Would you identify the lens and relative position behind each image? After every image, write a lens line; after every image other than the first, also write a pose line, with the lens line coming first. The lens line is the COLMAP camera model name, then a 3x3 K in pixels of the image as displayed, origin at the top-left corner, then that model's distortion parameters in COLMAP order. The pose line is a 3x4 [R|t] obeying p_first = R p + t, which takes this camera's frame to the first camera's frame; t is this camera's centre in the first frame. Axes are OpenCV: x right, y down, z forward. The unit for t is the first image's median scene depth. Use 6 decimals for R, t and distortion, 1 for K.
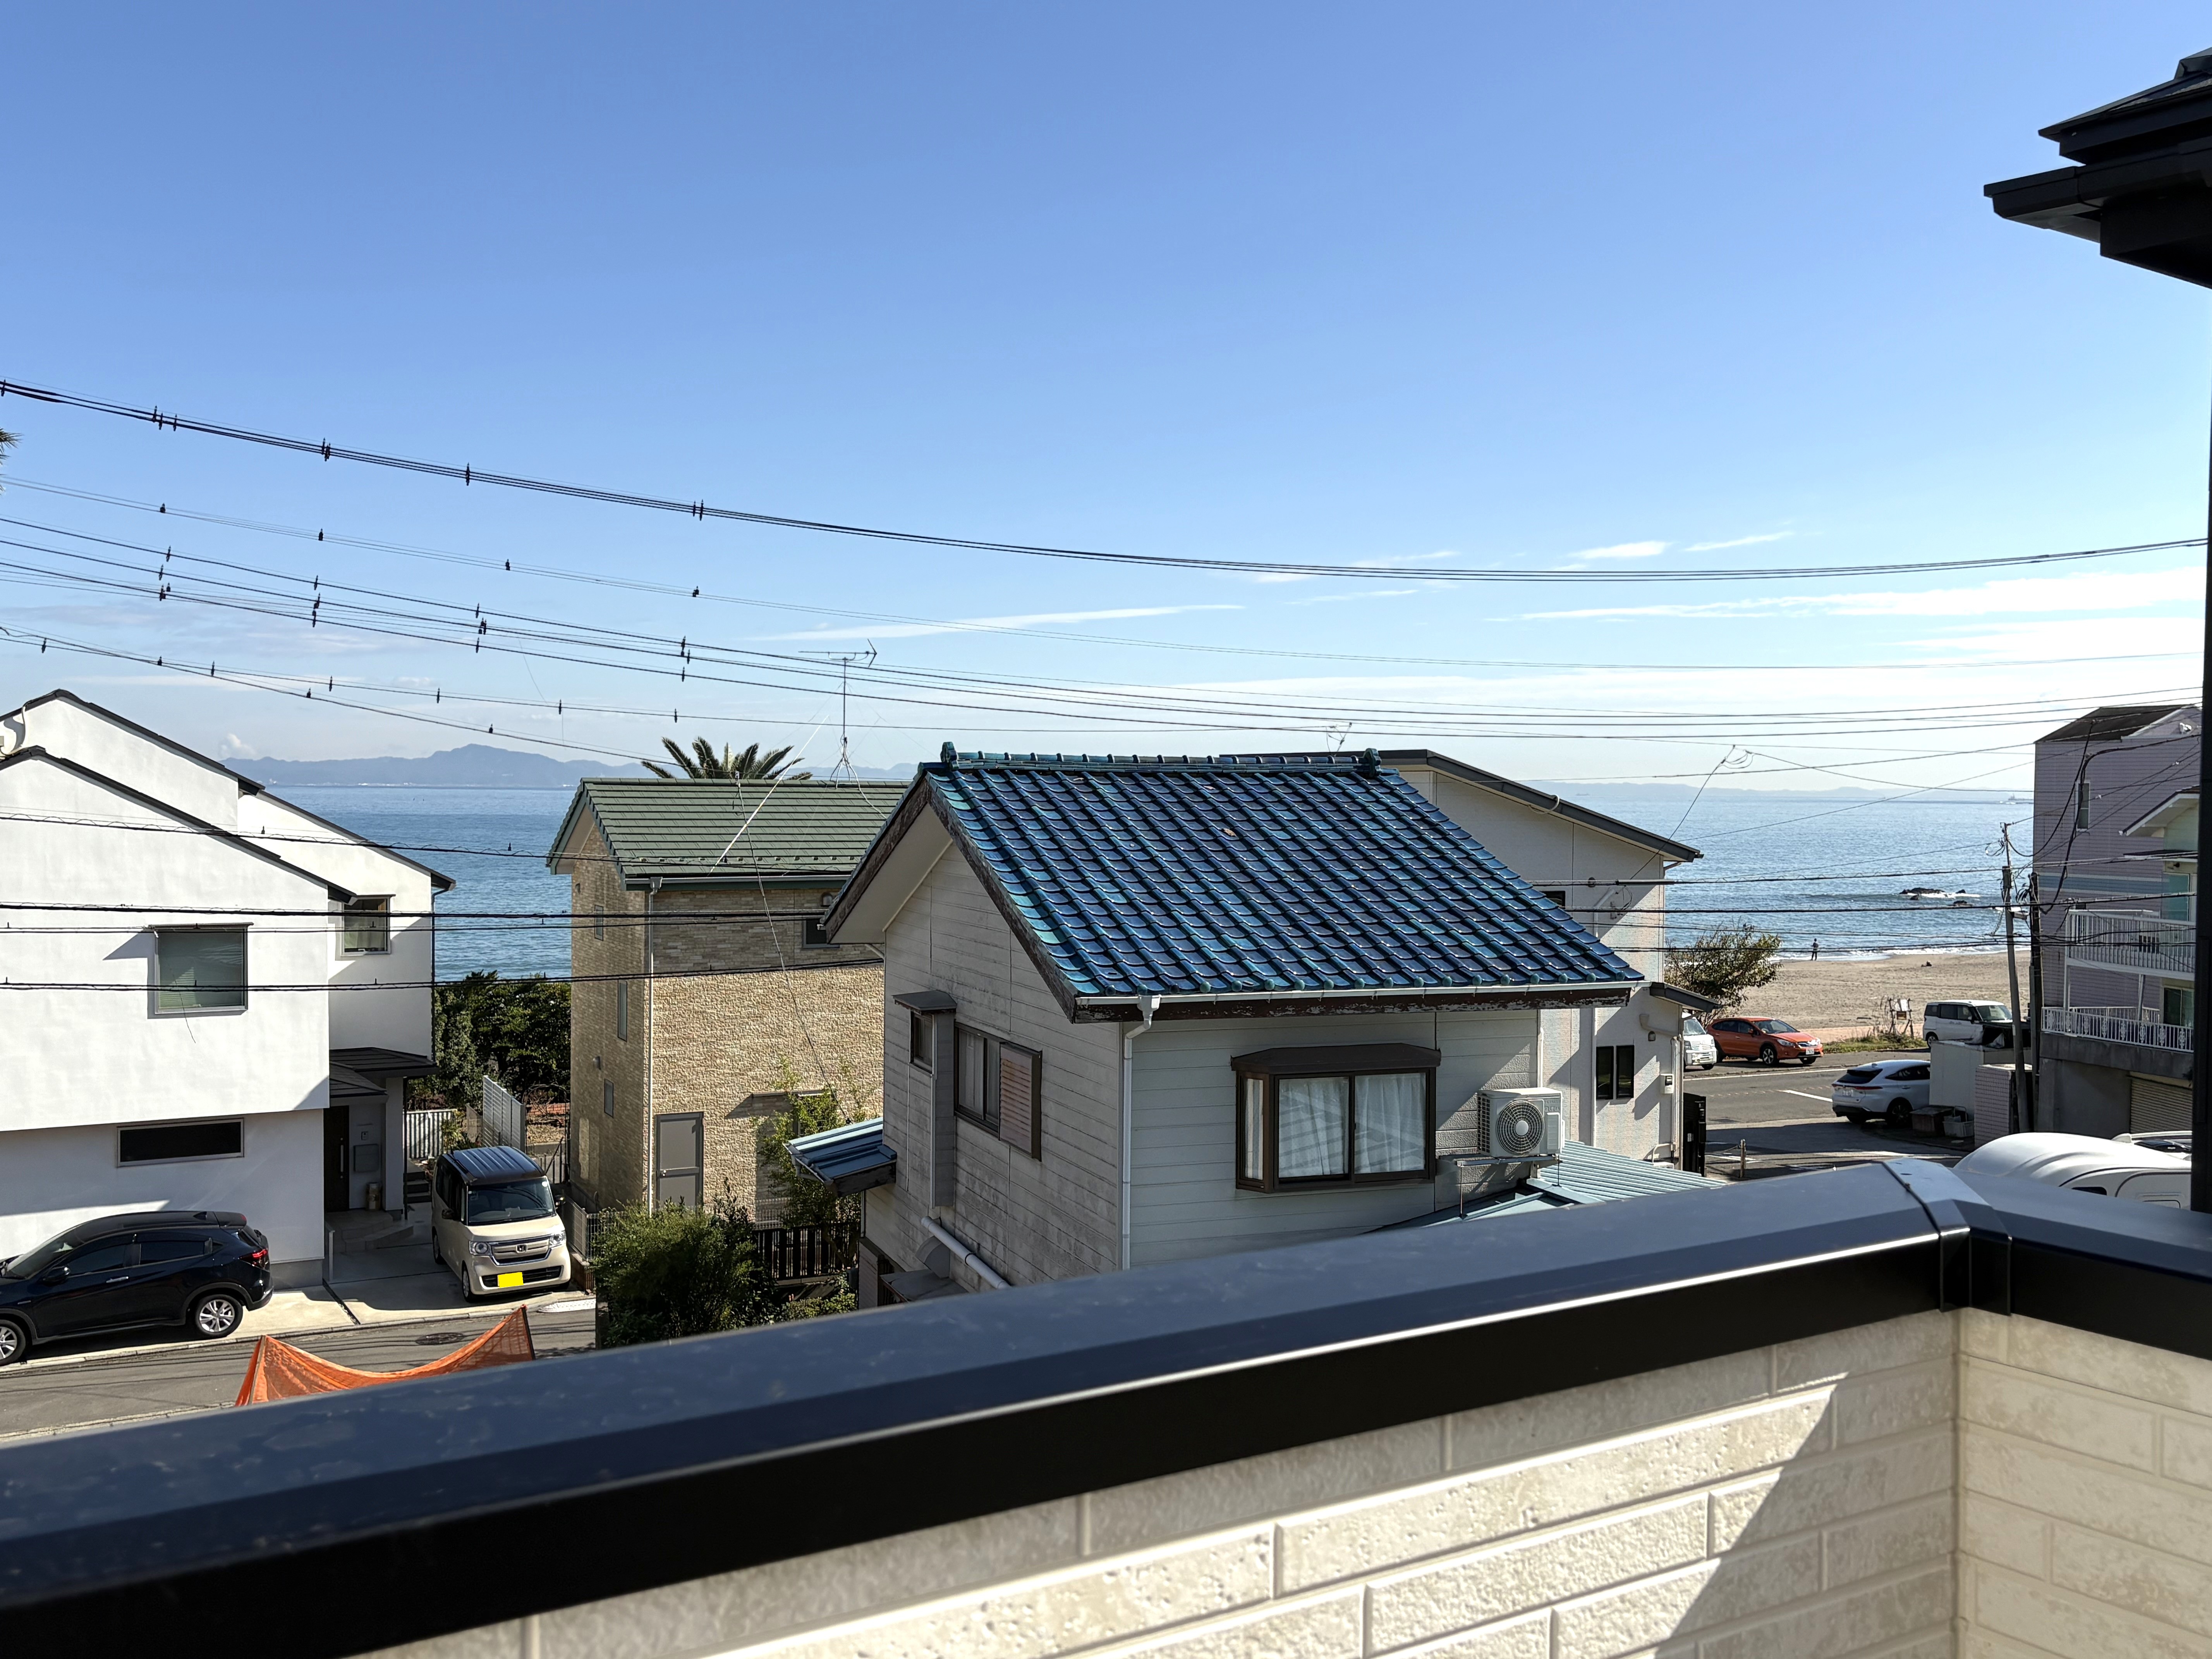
lens RADIAL K [[2043.6, 0, 1106.0], [0, 2043.6, 829.5], [0, 0, 1]] dist [0.075281, -0.010146]
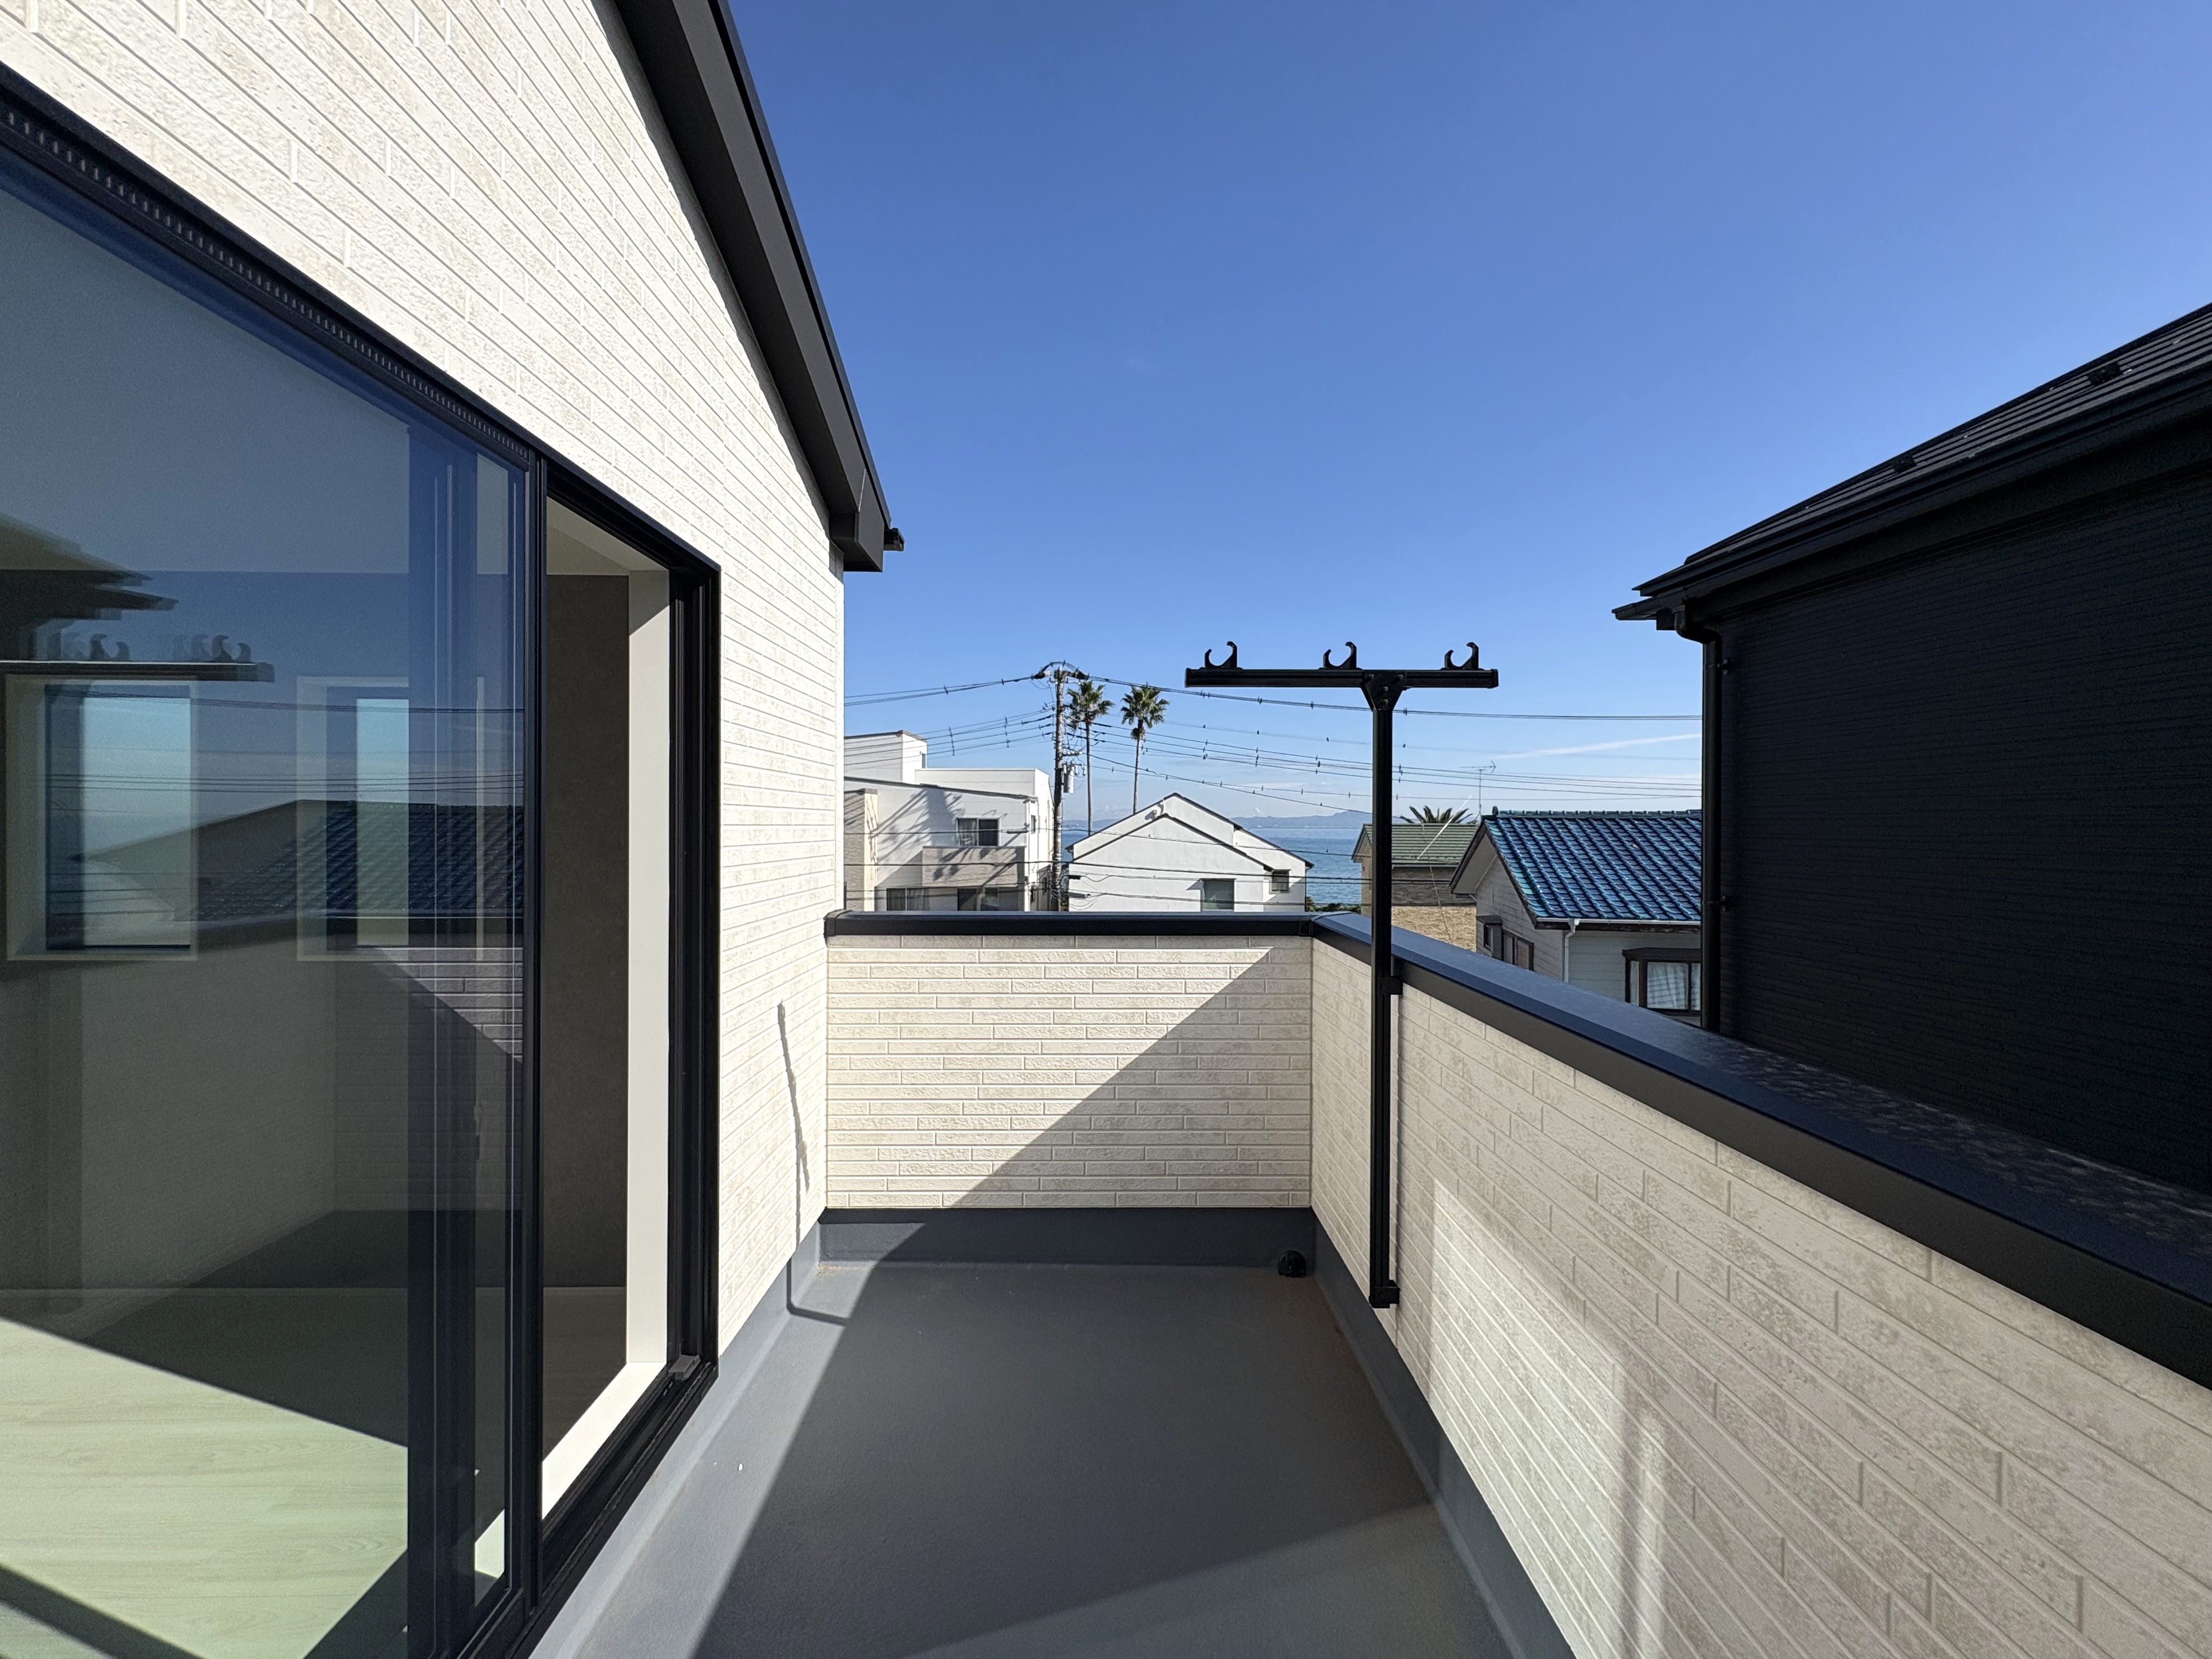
lens RADIAL K [[897.5, 0, 1106.0], [0, 897.5, 829.5], [0, 0, 1]] dist [0.000289, 0.000007]
pose [[0.837481, -0.002400, -0.546462, 0.080152], [-0.007860, 0.999834, -0.016437, 0.002506], [0.546410, 0.018061, 0.837323, -0.061721]]
